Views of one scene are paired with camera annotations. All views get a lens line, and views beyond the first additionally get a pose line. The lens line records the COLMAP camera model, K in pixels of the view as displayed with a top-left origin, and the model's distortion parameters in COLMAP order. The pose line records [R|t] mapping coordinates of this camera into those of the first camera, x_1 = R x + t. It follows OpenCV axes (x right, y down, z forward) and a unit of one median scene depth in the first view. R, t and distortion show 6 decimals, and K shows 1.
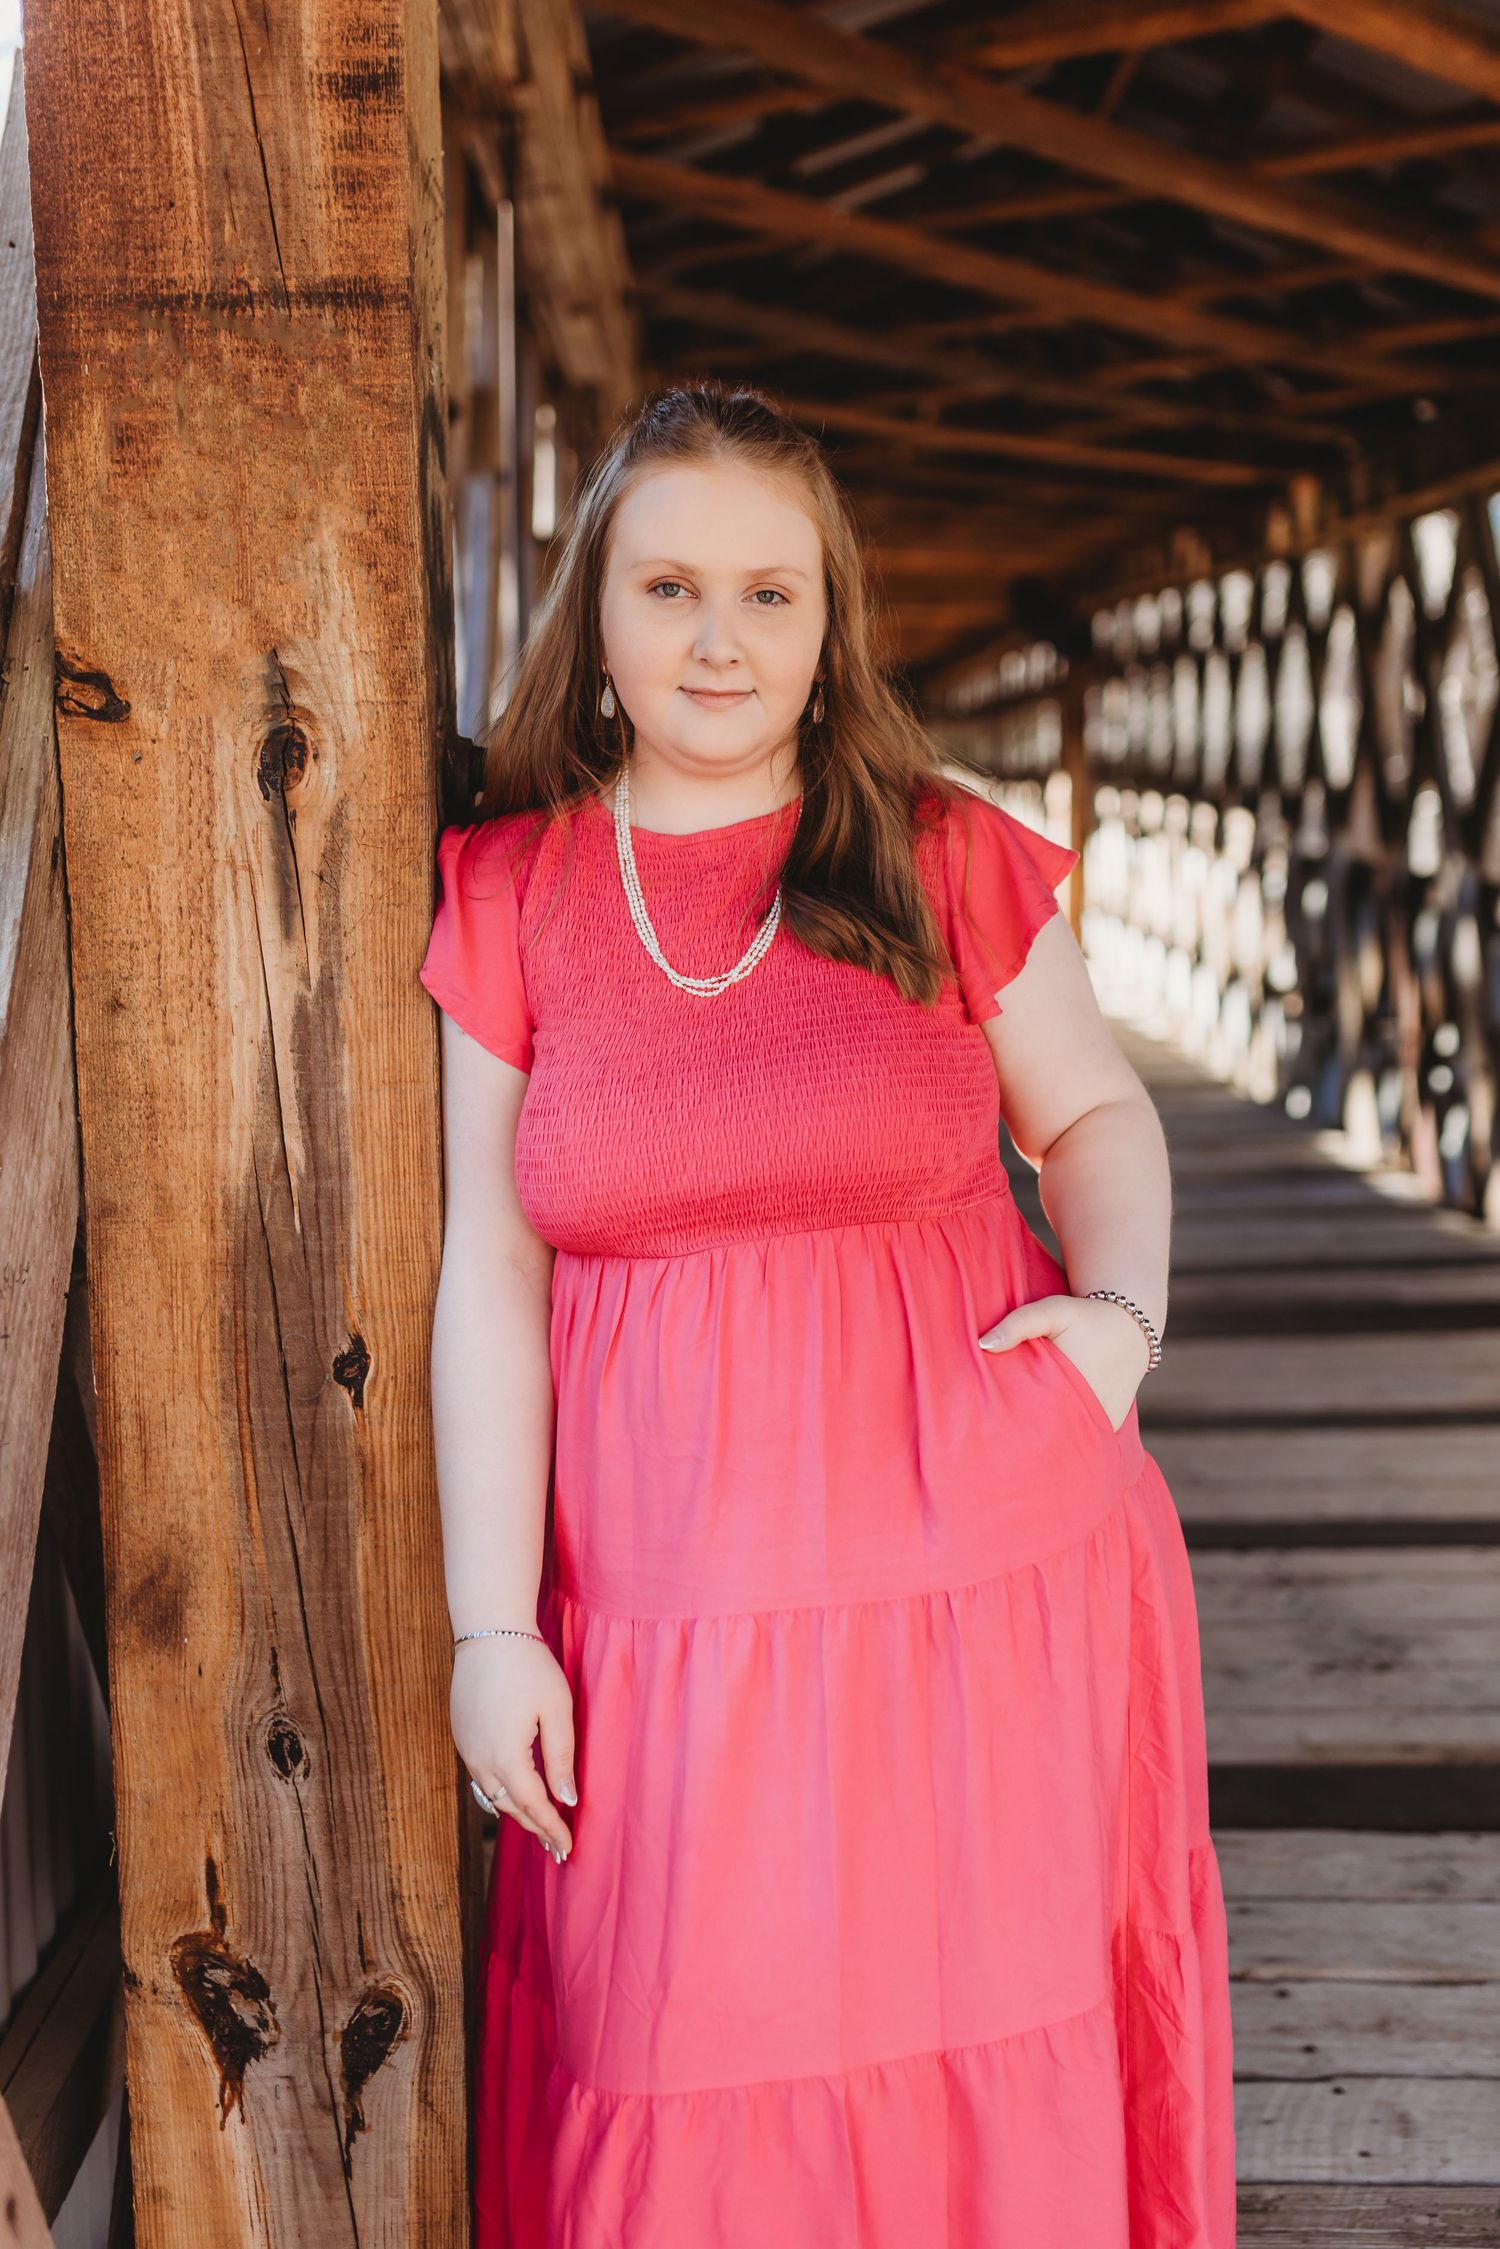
lens RADIAL K [[1490.7, 0, 750.0], [0, 1490.7, 1124.5], [0, 0, 1]] dist [0.000952, 0.002929]
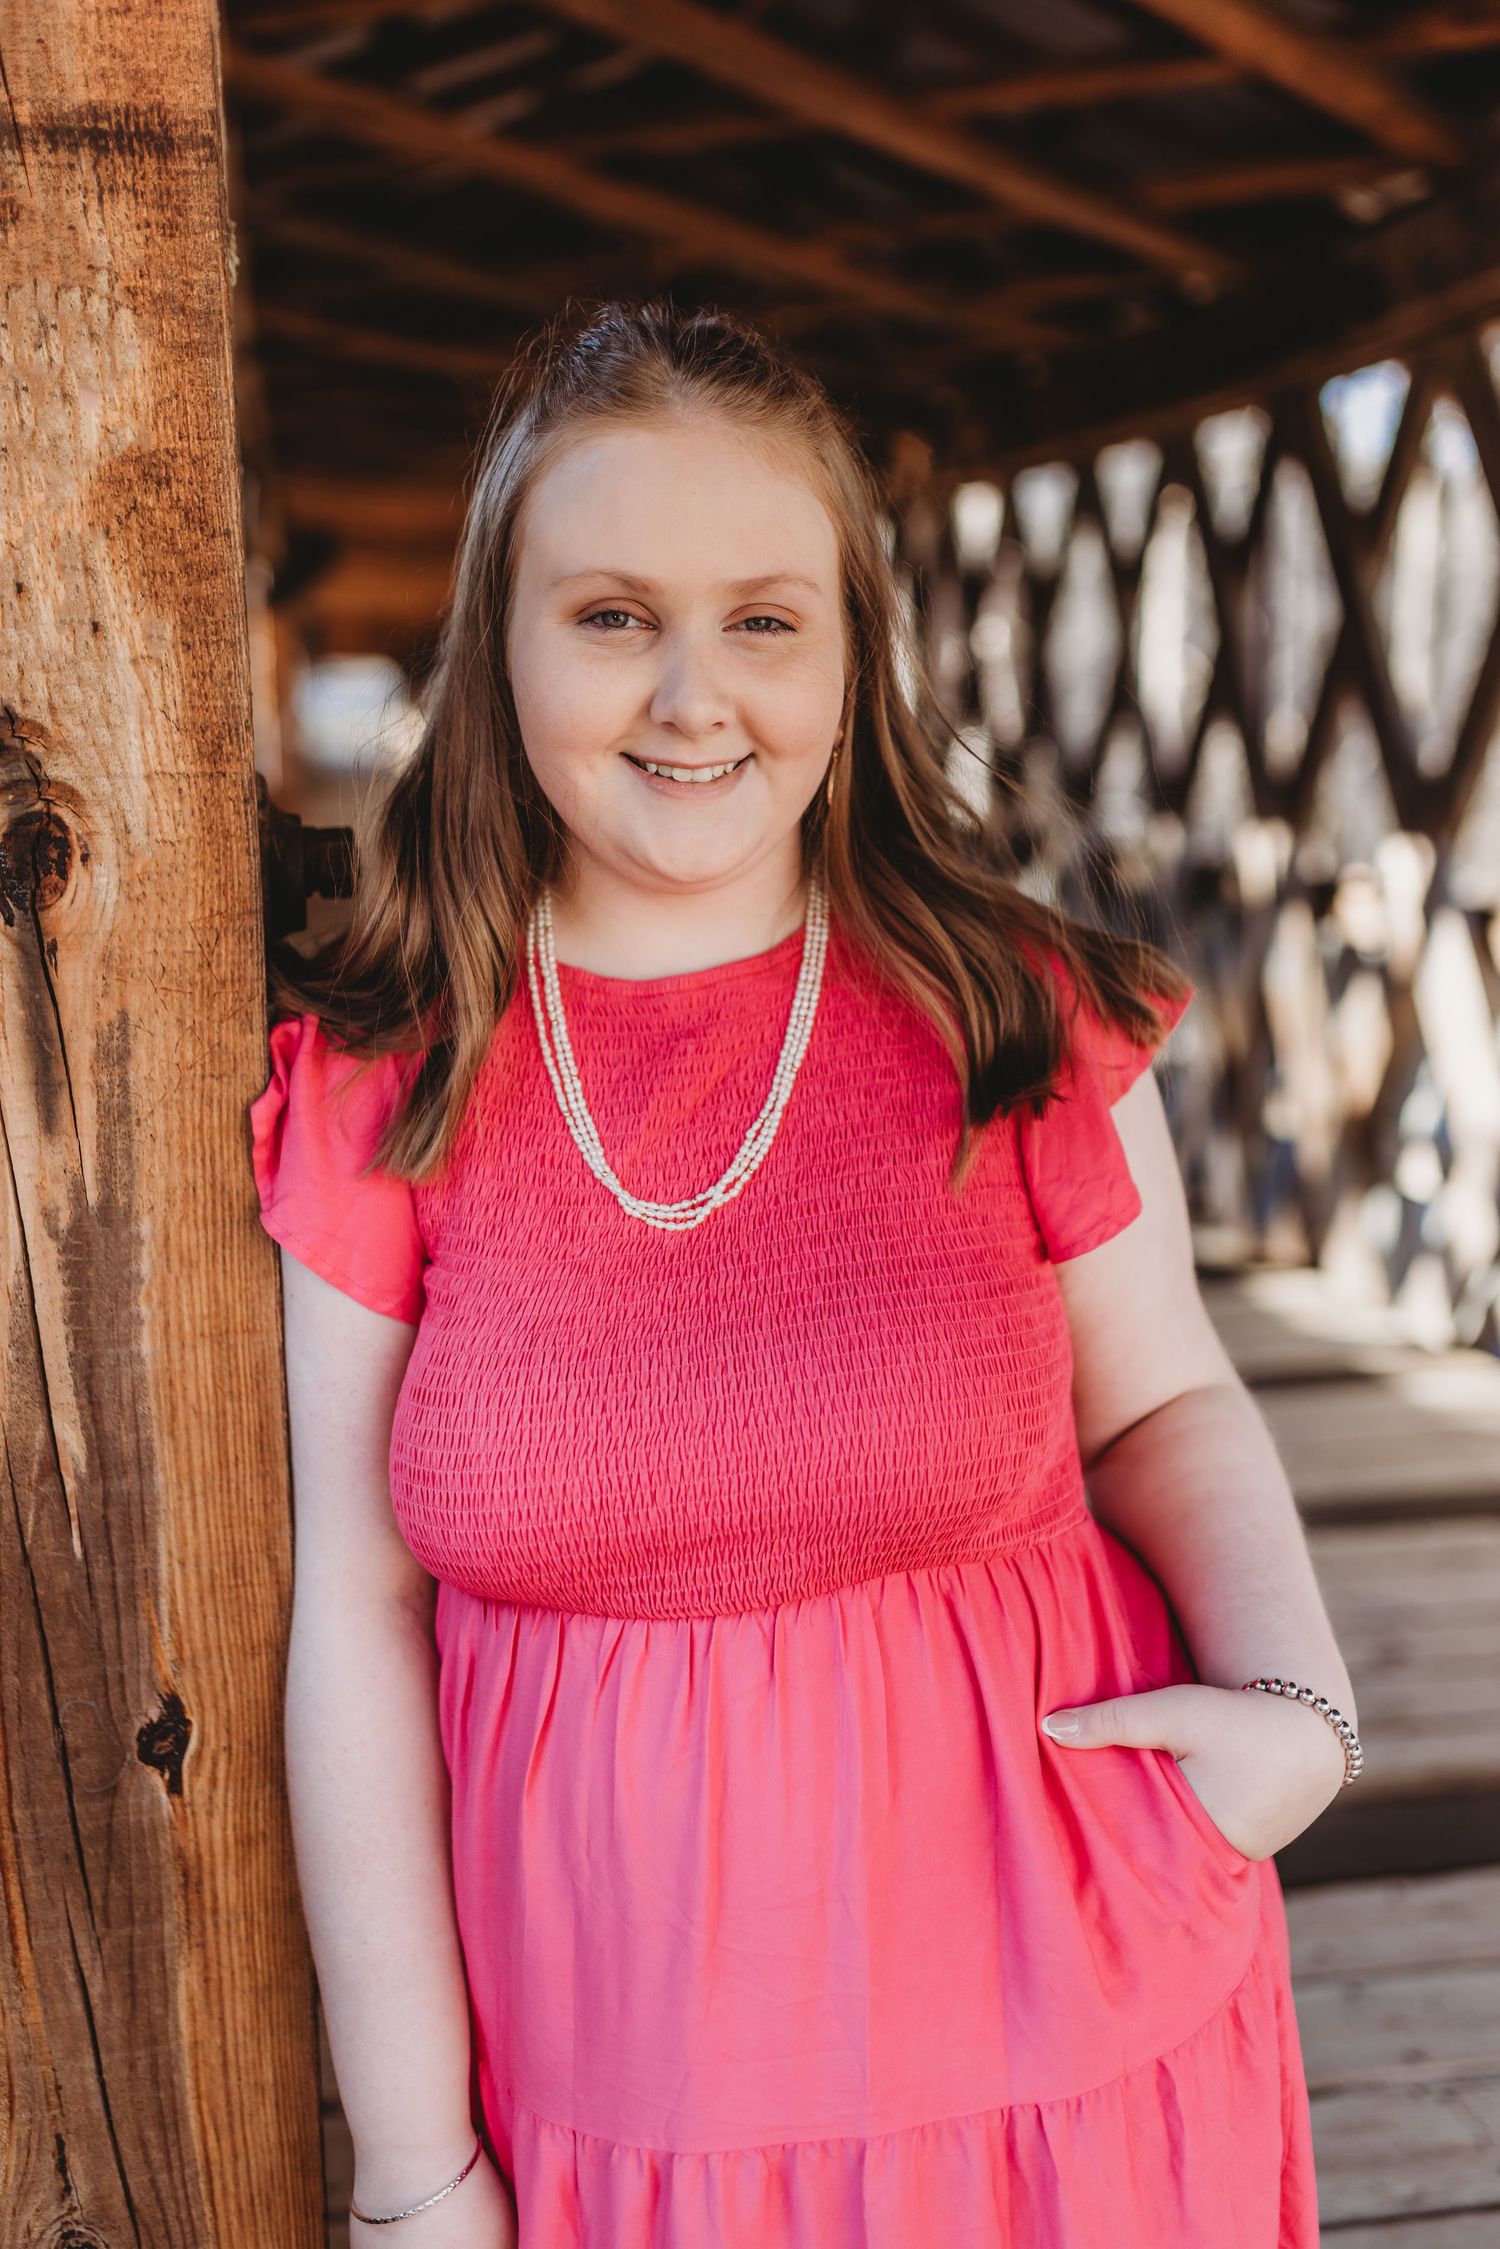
lens RADIAL K [[1490.7, 0, 750.0], [0, 1490.7, 1124.5], [0, 0, 1]] dist [0.000952, 0.002929]
pose [[0.997185, -0.002493, 0.074946, -0.045890], [-0.002686, 0.997619, 0.068911, -0.173566], [-0.074939, -0.068919, 0.994804, 0.307012]]
